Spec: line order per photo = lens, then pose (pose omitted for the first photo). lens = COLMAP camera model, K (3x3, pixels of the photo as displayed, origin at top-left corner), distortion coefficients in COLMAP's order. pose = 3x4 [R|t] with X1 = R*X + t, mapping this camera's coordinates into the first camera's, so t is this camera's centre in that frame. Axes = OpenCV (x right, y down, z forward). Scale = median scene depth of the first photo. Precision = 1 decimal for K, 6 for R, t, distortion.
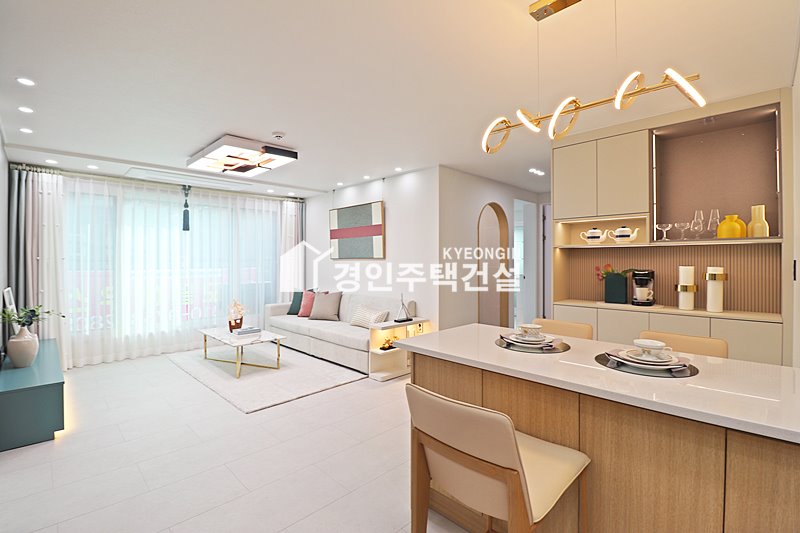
lens RADIAL K [[368.7, 0, 400.3], [0, 368.7, 260.1], [0, 0, 1]] dist [0.002142, -0.012623]
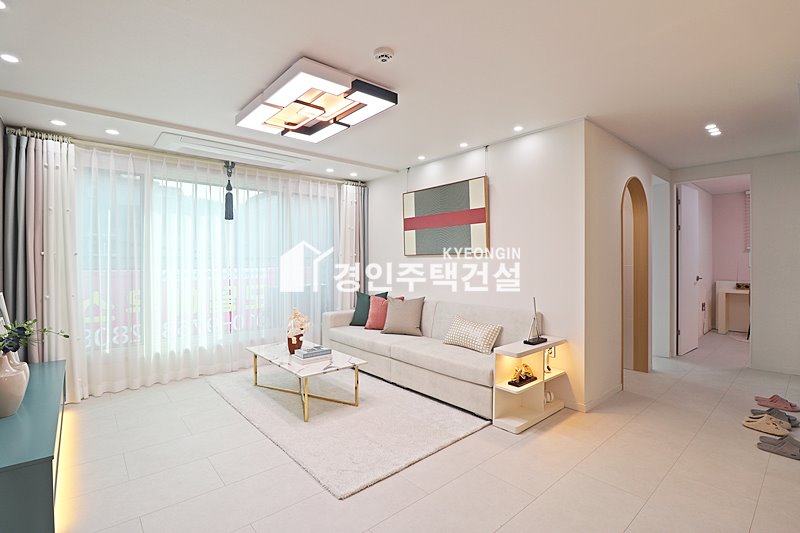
lens RADIAL K [[373.7, 0, 401.3], [0, 373.7, 261.1], [0, 0, 1]] dist [0.001696, -0.013151]
pose [[0.997833, -0.001624, -0.065772, -0.178176], [0.001720, 0.999998, 0.001404, 0.009752], [0.065769, -0.001514, 0.997834, 0.250231]]
